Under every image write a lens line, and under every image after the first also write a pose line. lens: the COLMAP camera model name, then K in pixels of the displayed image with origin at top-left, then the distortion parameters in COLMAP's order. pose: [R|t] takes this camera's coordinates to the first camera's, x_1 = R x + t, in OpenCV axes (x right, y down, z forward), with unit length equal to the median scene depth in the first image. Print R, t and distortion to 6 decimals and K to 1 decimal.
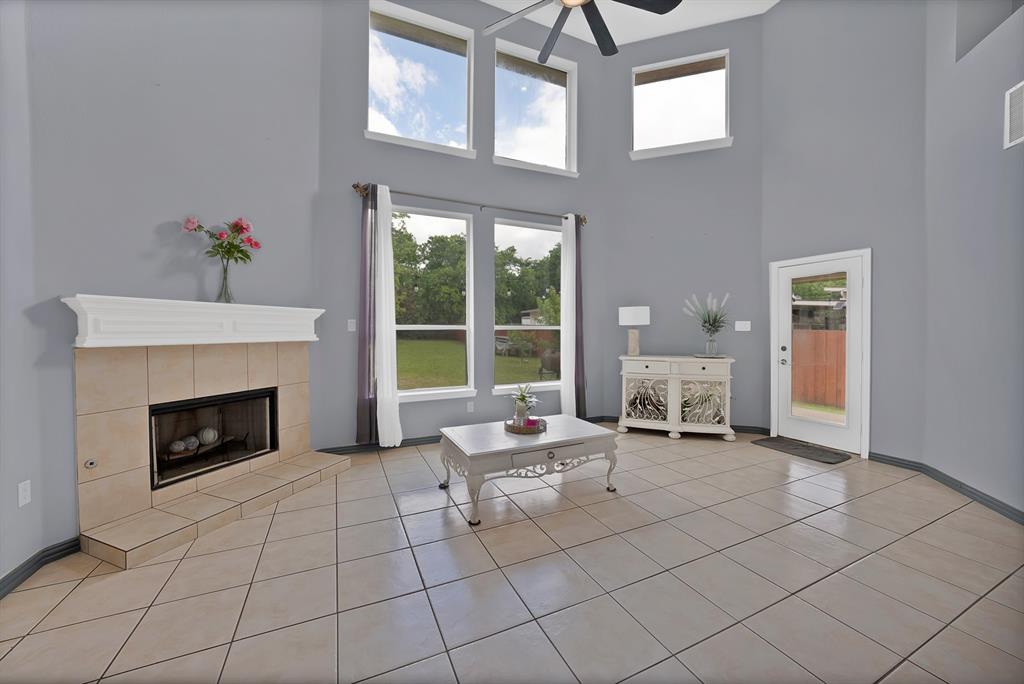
lens RADIAL K [[383.3, 0, 513.3], [0, 383.3, 340.4], [0, 0, 1]] dist [-0.013439, 0.000046]
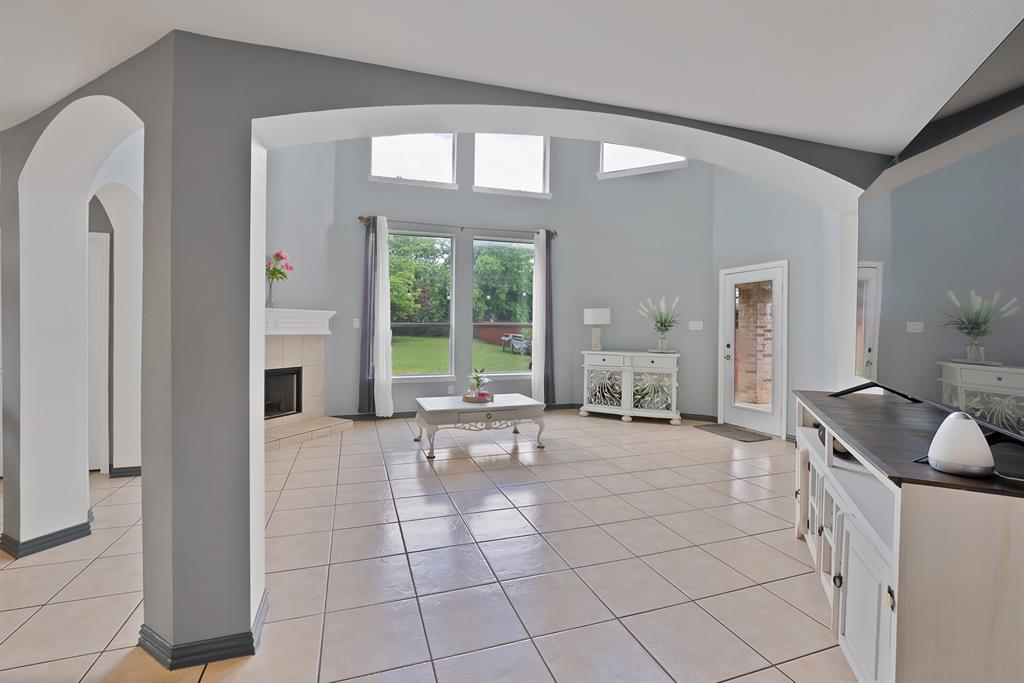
lens RADIAL K [[414.0, 0, 512.0], [0, 414.0, 331.8], [0, 0, 1]] dist [-0.003342, -0.000049]
pose [[0.997749, 0.008053, -0.066568, 0.165471], [-0.009239, 0.999804, -0.017535, 0.008340], [0.066414, 0.018110, 0.997628, -0.308528]]
